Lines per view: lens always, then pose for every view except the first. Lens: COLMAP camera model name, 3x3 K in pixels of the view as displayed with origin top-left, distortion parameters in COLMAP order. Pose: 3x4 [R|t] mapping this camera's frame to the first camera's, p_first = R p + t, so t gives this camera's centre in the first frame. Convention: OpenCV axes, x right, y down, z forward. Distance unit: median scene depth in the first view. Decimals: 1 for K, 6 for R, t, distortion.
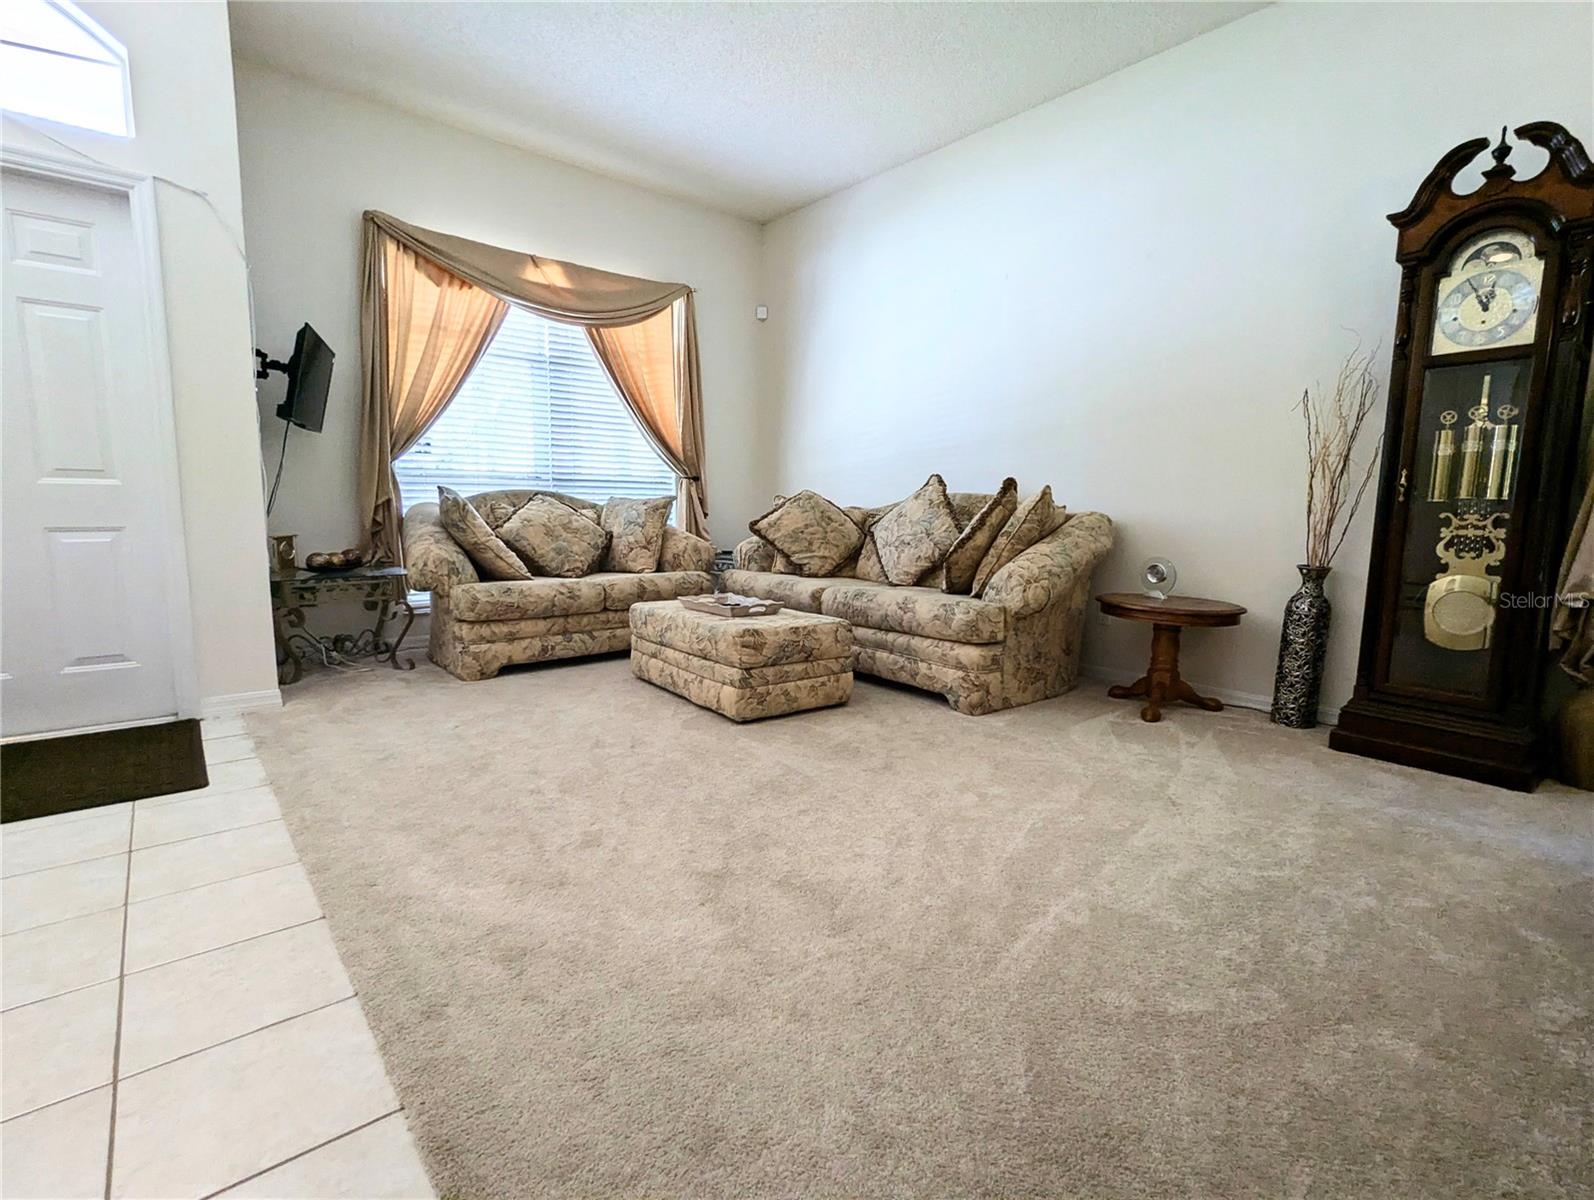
lens RADIAL K [[753.0, 0, 797.0], [0, 753.0, 600.0], [0, 0, 1]] dist [-0.000360, -0.000580]
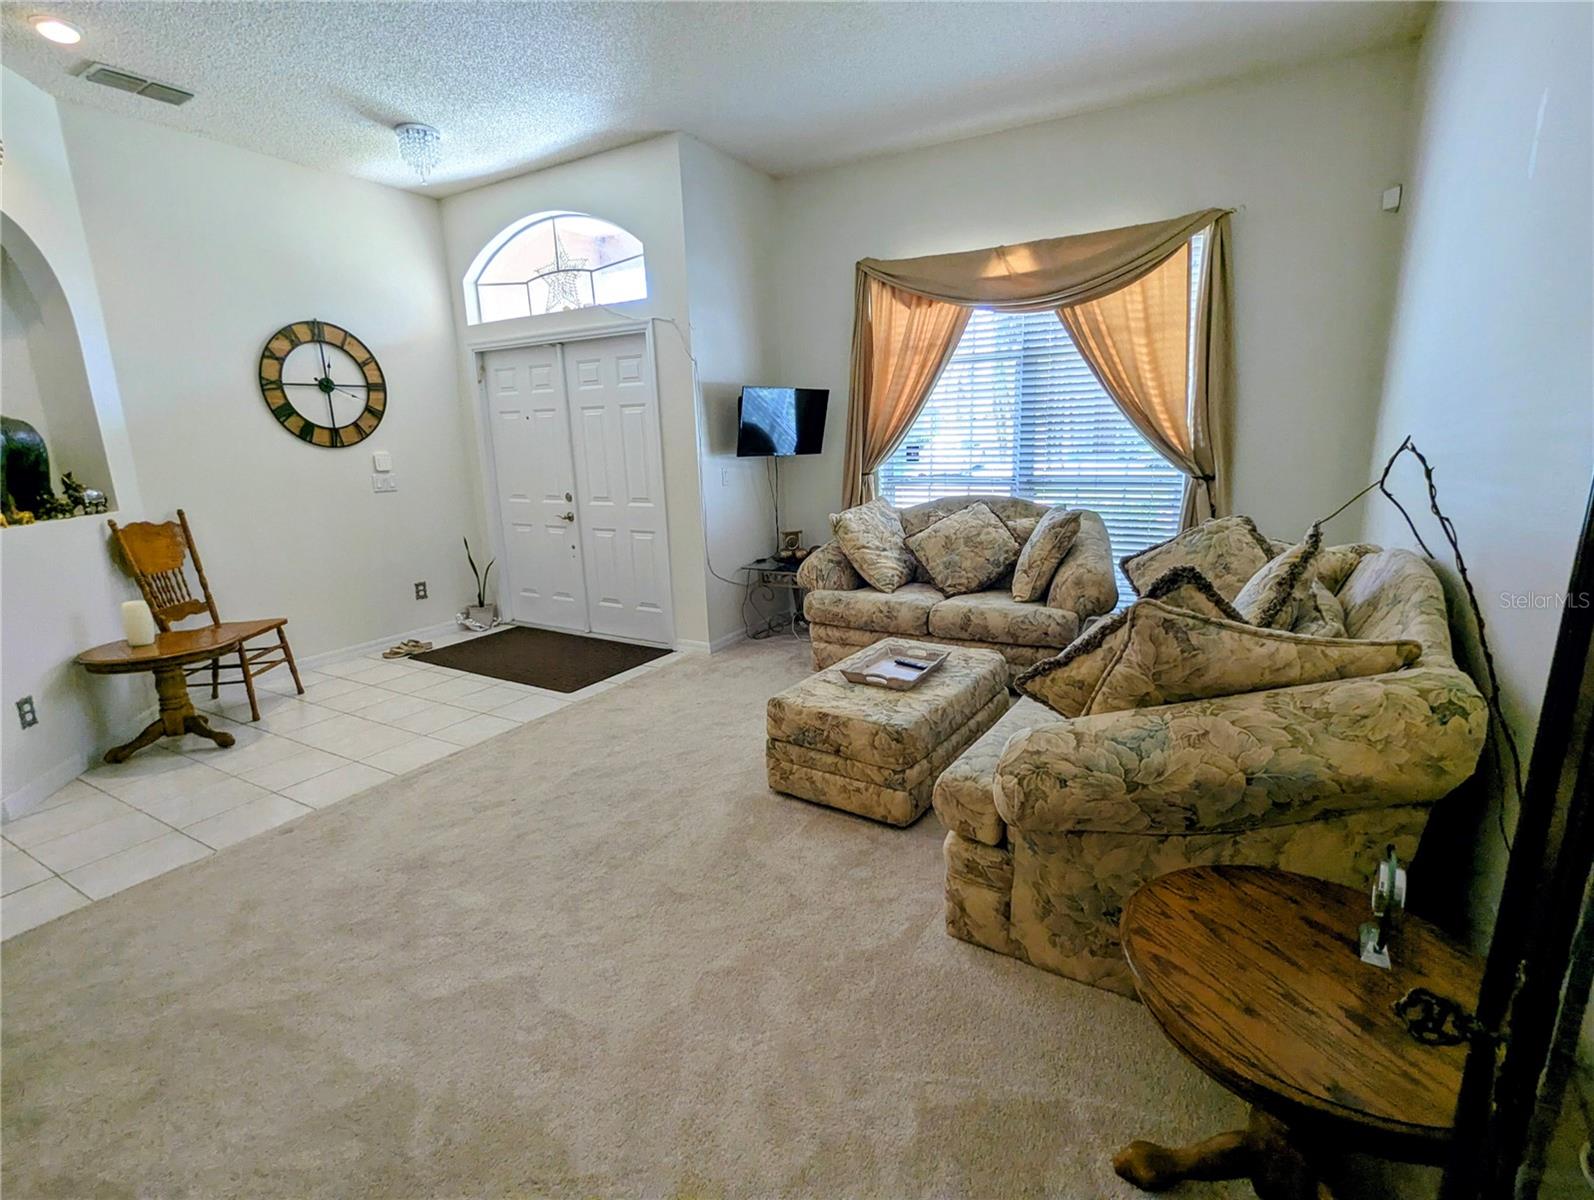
lens RADIAL K [[753.0, 0, 797.0], [0, 753.0, 600.0], [0, 0, 1]] dist [-0.000360, -0.000580]
pose [[0.337107, 0.180150, -0.924069, 0.559653], [-0.085654, 0.983320, 0.160454, -0.167120], [0.937562, 0.025060, 0.346915, 0.487543]]
